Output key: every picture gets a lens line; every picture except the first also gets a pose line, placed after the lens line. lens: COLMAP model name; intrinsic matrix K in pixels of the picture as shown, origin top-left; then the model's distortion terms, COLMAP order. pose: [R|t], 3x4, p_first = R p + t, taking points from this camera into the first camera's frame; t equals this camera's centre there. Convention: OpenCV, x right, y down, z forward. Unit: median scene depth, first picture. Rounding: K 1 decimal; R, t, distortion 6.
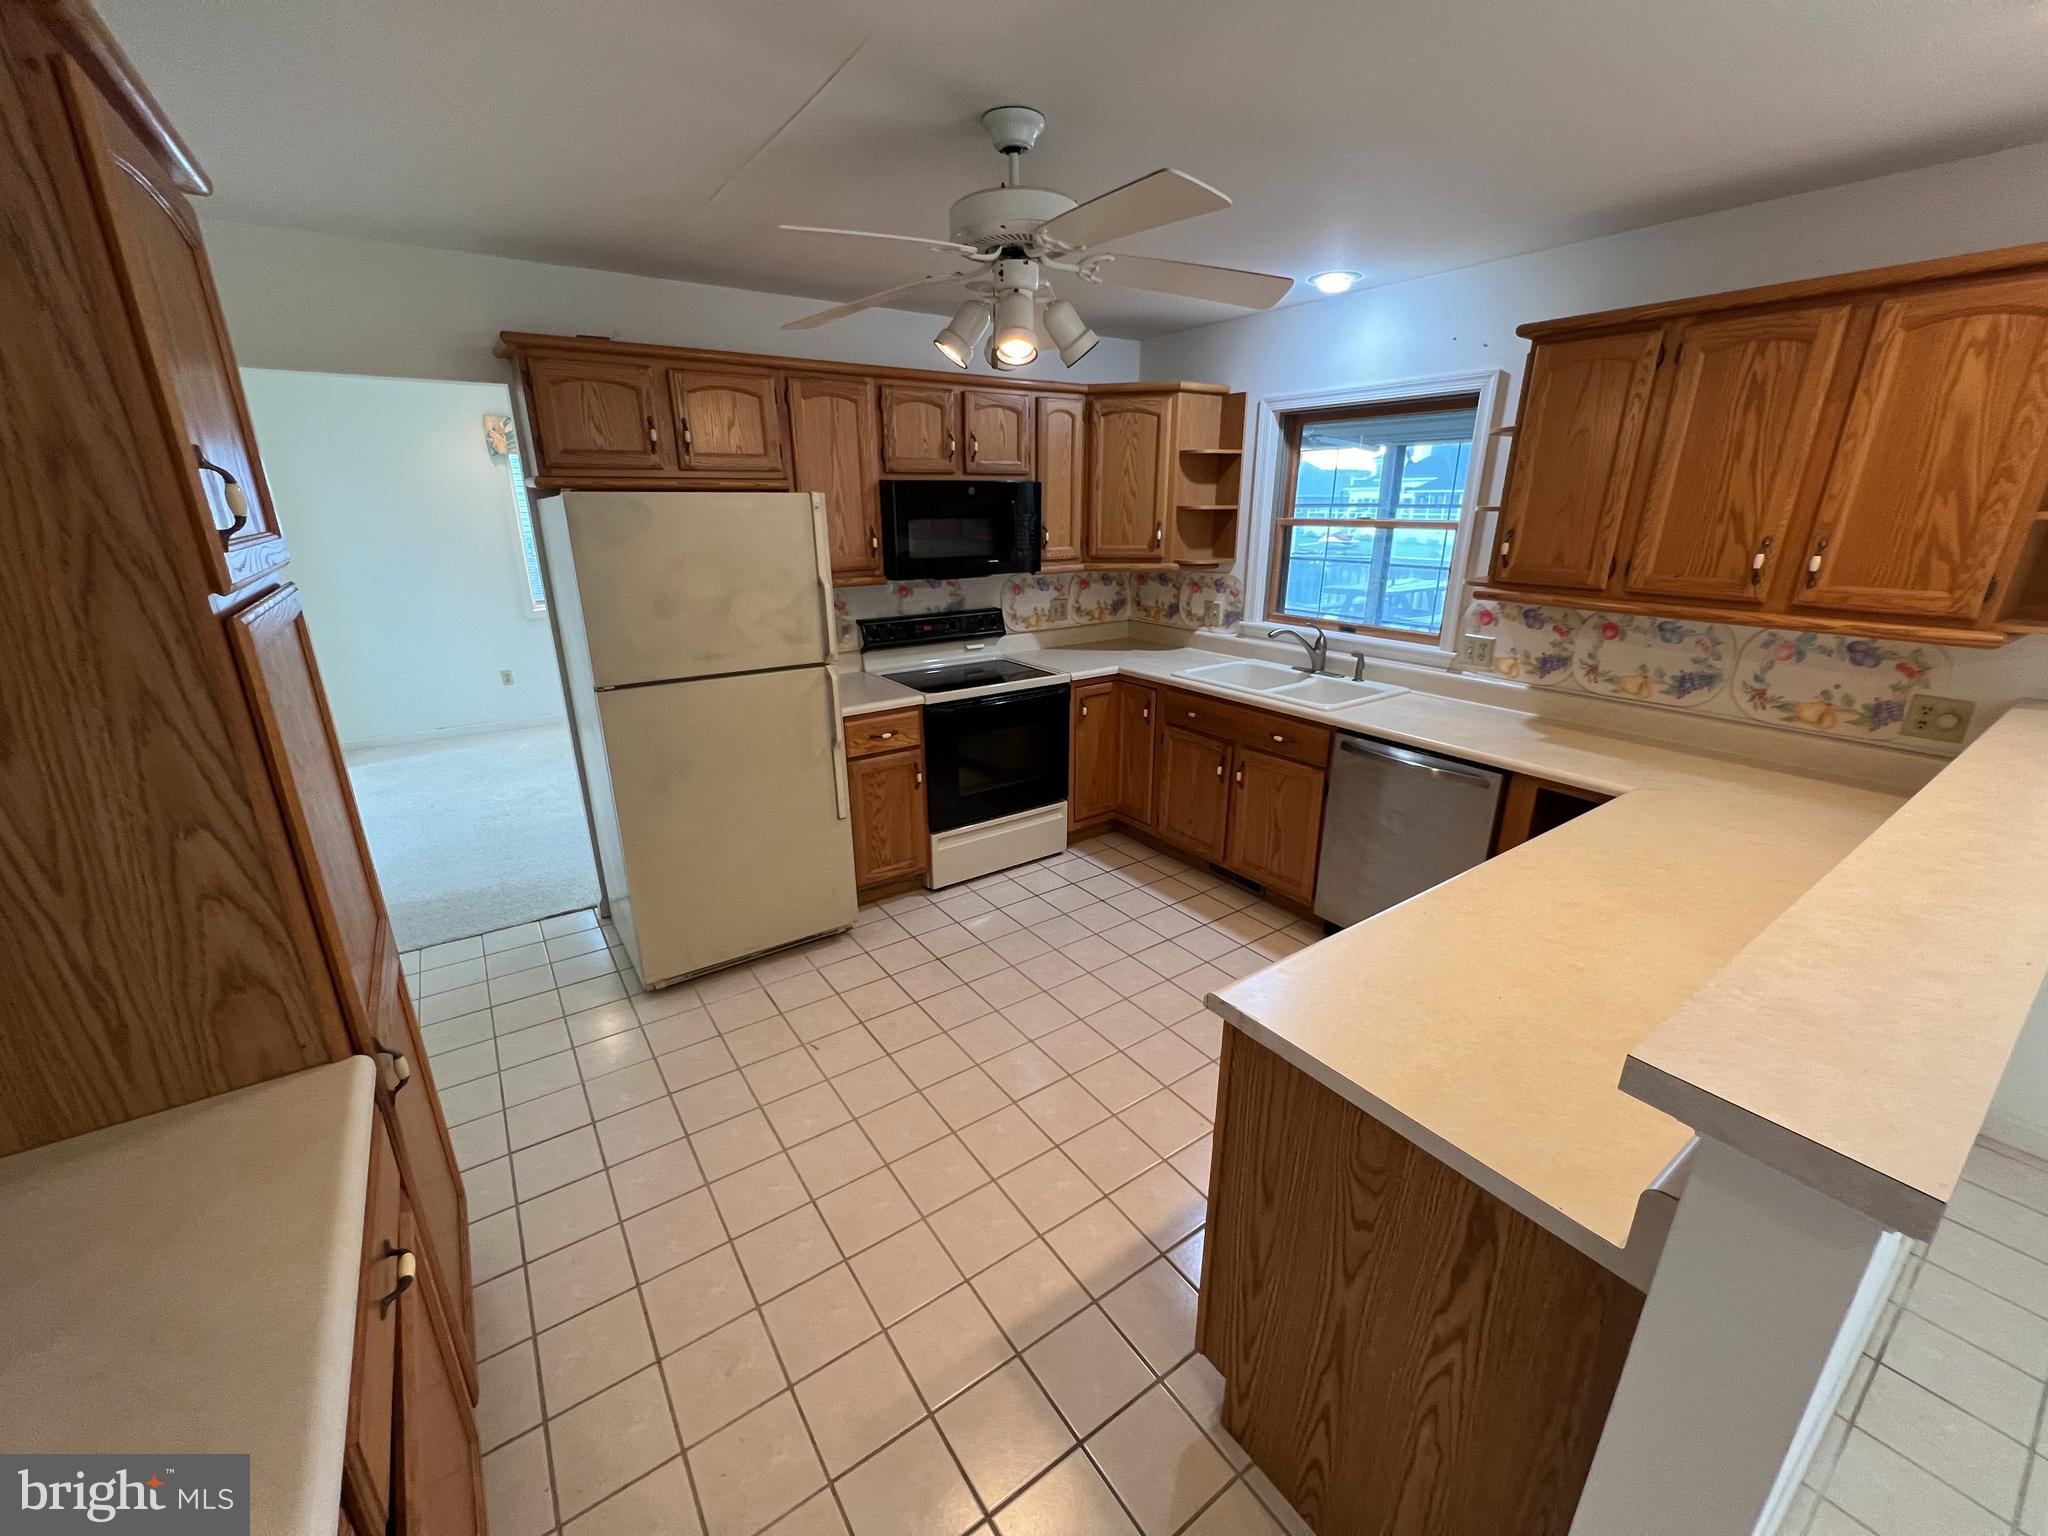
lens RADIAL K [[813.5, 0, 1024.0], [0, 813.5, 768.0], [0, 0, 1]] dist [-0.000698, -0.000071]
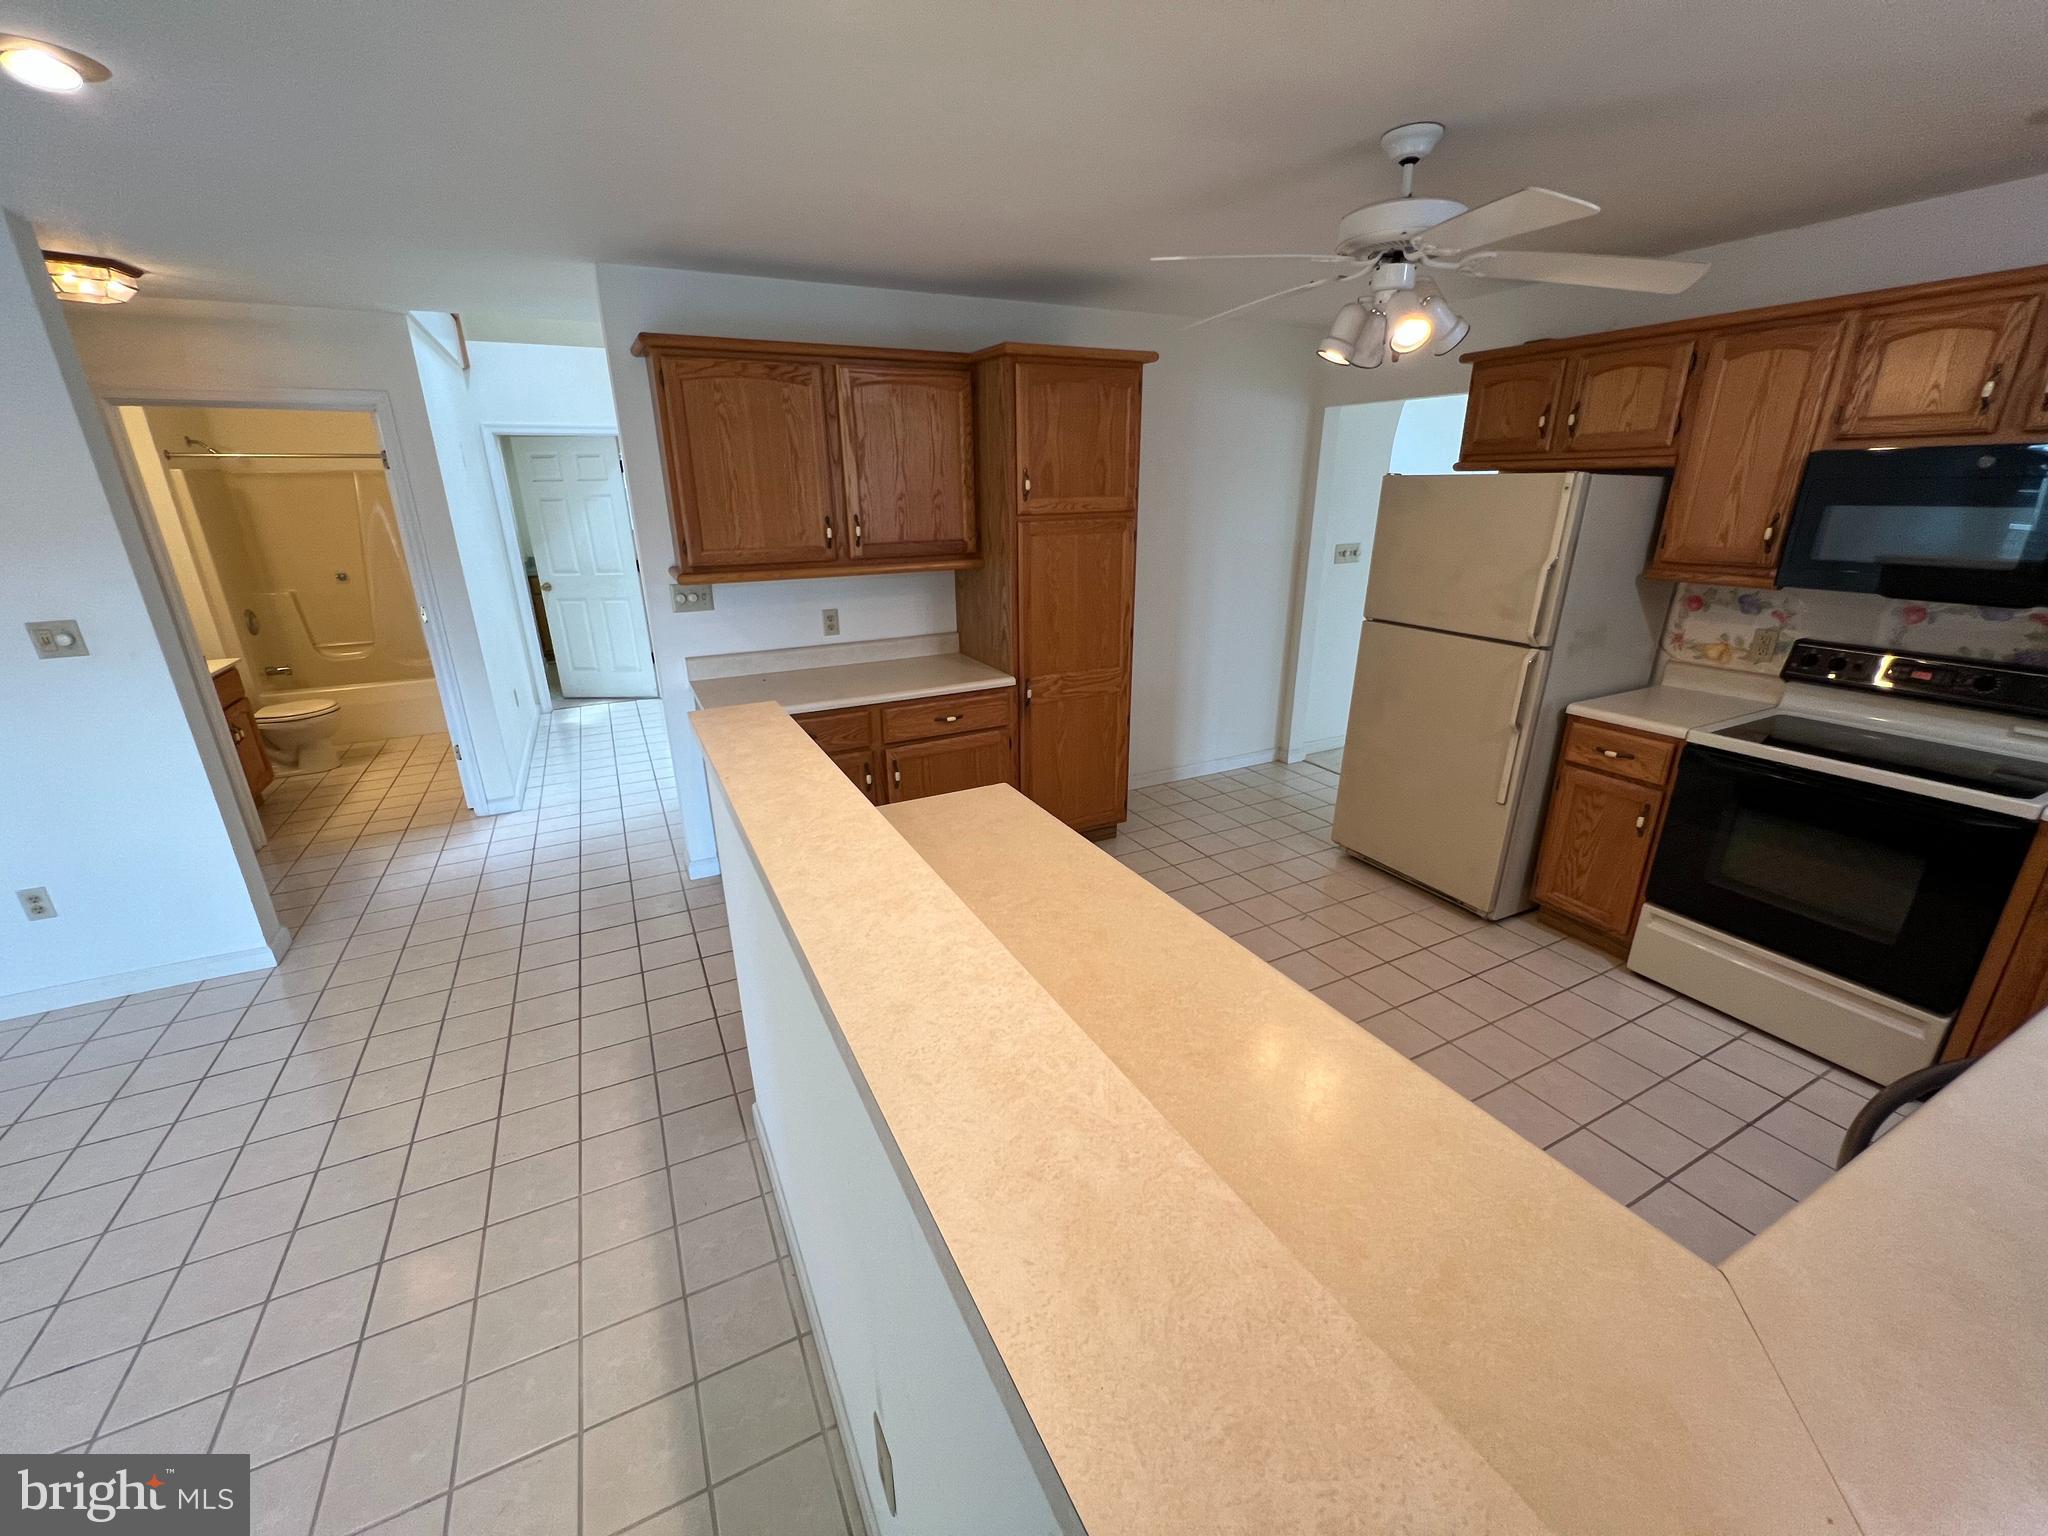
lens RADIAL K [[823.6, 0, 1021.3], [0, 823.6, 760.7], [0, 0, 1]] dist [-0.000195, -0.000083]
pose [[-0.134054, 0.322887, -0.936896, 0.719103], [-0.301546, 0.887305, 0.348942, -0.145909], [0.943981, 0.329294, -0.021582, 0.421563]]
